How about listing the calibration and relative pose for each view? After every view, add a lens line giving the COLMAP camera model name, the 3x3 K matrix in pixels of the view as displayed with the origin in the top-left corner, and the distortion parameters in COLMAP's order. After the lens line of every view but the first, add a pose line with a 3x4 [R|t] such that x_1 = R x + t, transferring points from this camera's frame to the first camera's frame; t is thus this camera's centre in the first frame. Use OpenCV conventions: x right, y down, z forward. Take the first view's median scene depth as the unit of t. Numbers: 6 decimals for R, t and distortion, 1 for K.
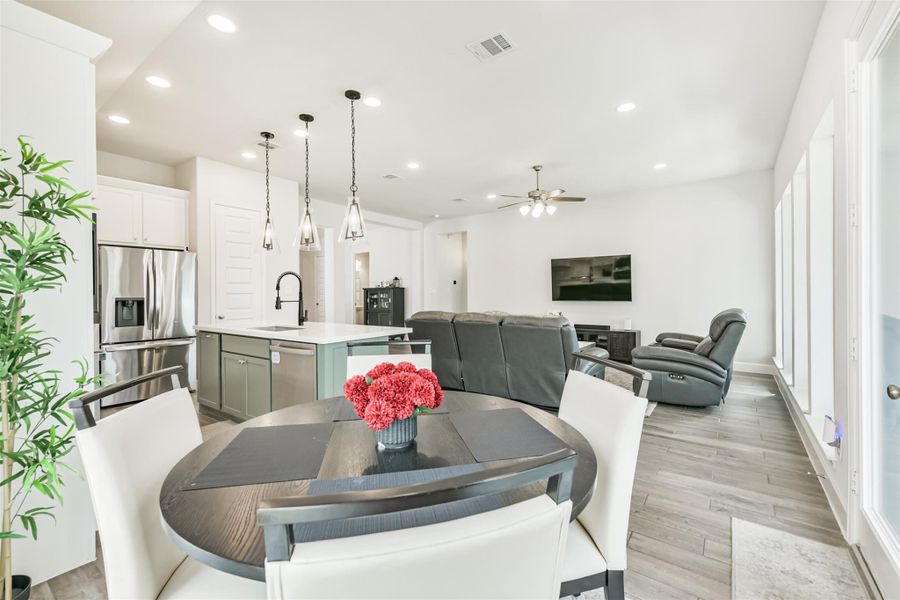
lens RADIAL K [[387.2, 0, 452.4], [0, 387.2, 293.2], [0, 0, 1]] dist [0.019586, -0.005878]
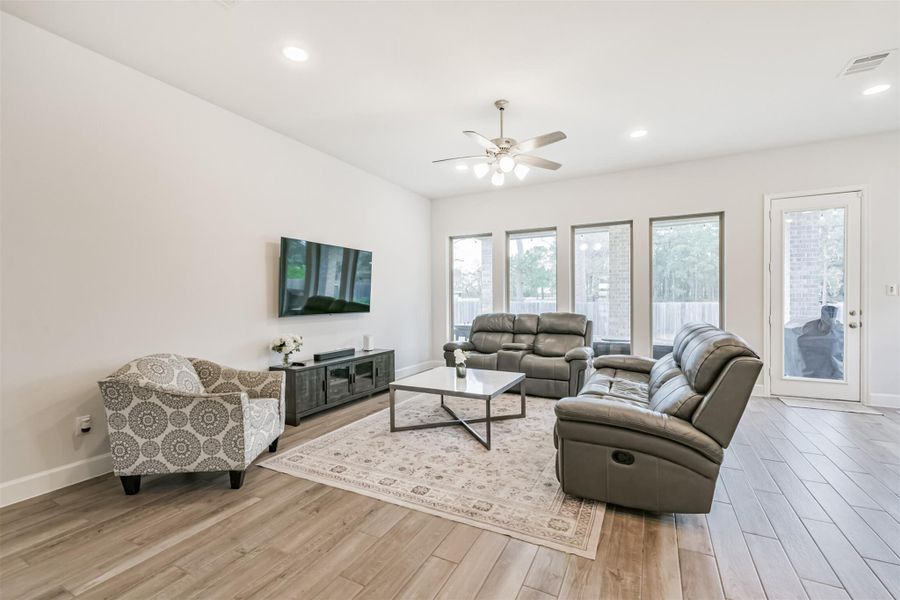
lens RADIAL K [[387.2, 0, 451.7], [0, 387.2, 303.7], [0, 0, 1]] dist [0.019586, -0.005878]
pose [[-0.150367, -0.003606, 0.988624, -0.445591], [0.011939, 0.999914, 0.005463, 0.001917], [-0.988558, 0.012624, -0.150311, 1.295246]]
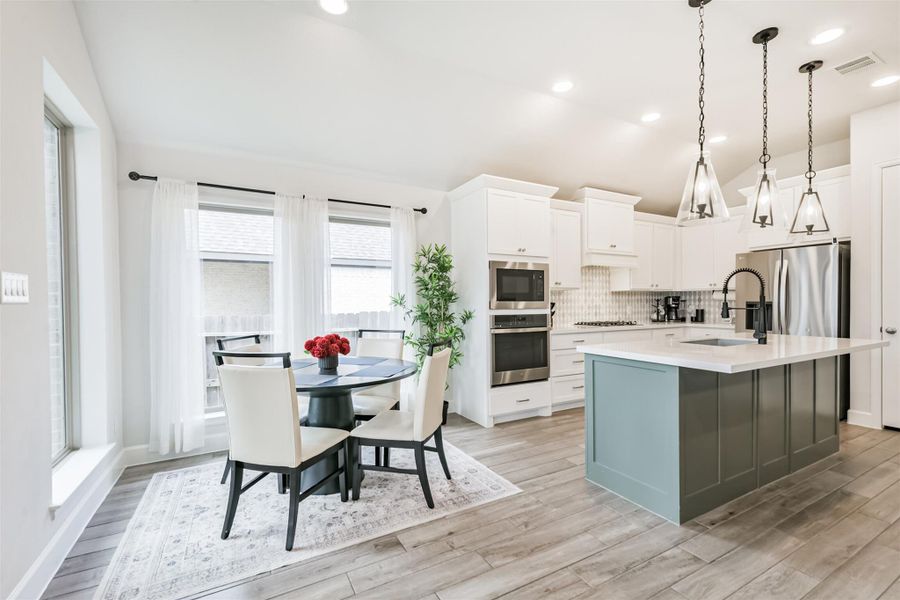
lens RADIAL K [[387.2, 0, 451.5], [0, 387.2, 306.4], [0, 0, 1]] dist [0.019586, -0.005878]
pose [[-0.423945, 0.019423, -0.905480, 0.374855], [0.007237, 0.999811, 0.018058, -0.000126], [0.905659, 0.001102, -0.424005, 0.622464]]
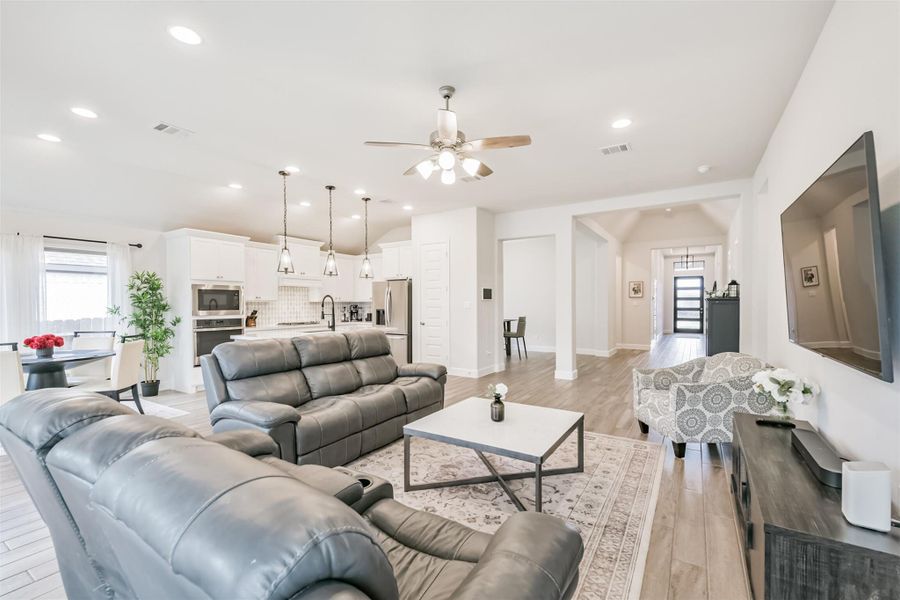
lens RADIAL K [[387.2, 0, 451.2], [0, 387.2, 306.3], [0, 0, 1]] dist [0.019586, -0.005878]
pose [[0.065550, 0.014602, -0.997742, 0.863169], [0.002022, 0.999889, 0.014767, -0.024196], [0.997847, -0.002985, 0.065513, 1.059605]]
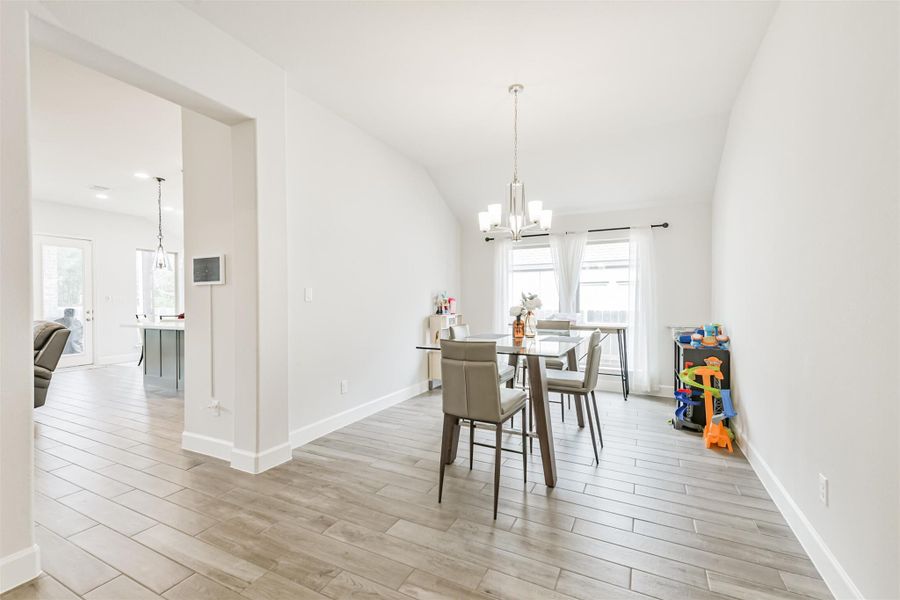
lens RADIAL K [[387.2, 0, 457.1], [0, 387.2, 302.7], [0, 0, 1]] dist [0.019586, -0.005878]
pose [[-0.985739, 0.013834, -0.167712, -0.835568], [0.011866, 0.999849, 0.012727, -0.000149], [0.167863, 0.010555, -0.985754, 1.968220]]
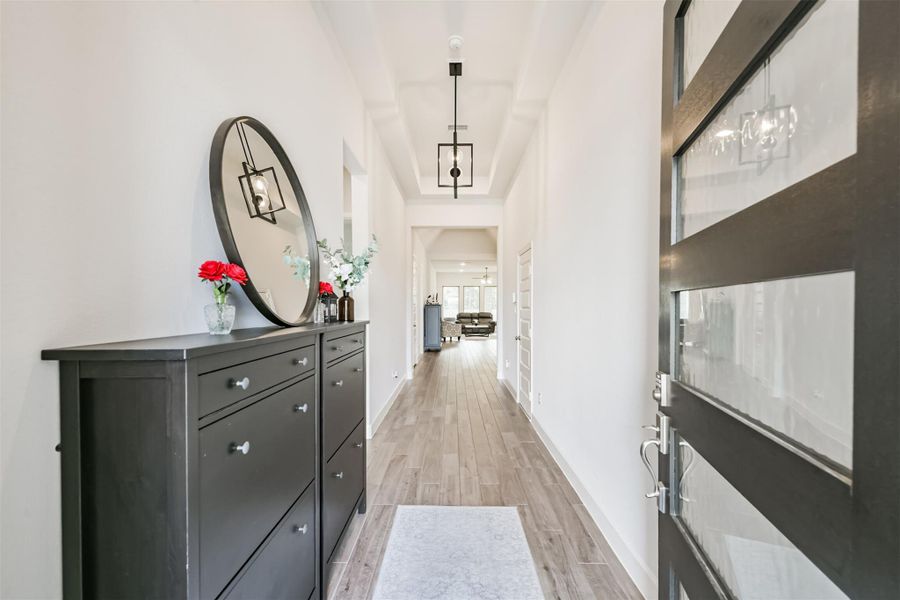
lens RADIAL K [[387.2, 0, 450.2], [0, 387.2, 305.2], [0, 0, 1]] dist [0.019586, -0.005878]
pose [[-0.578717, 0.009388, 0.815474, -2.301758], [0.007867, 0.999951, -0.005928, -0.011831], [-0.815491, 0.002984, -0.578763, 3.285475]]
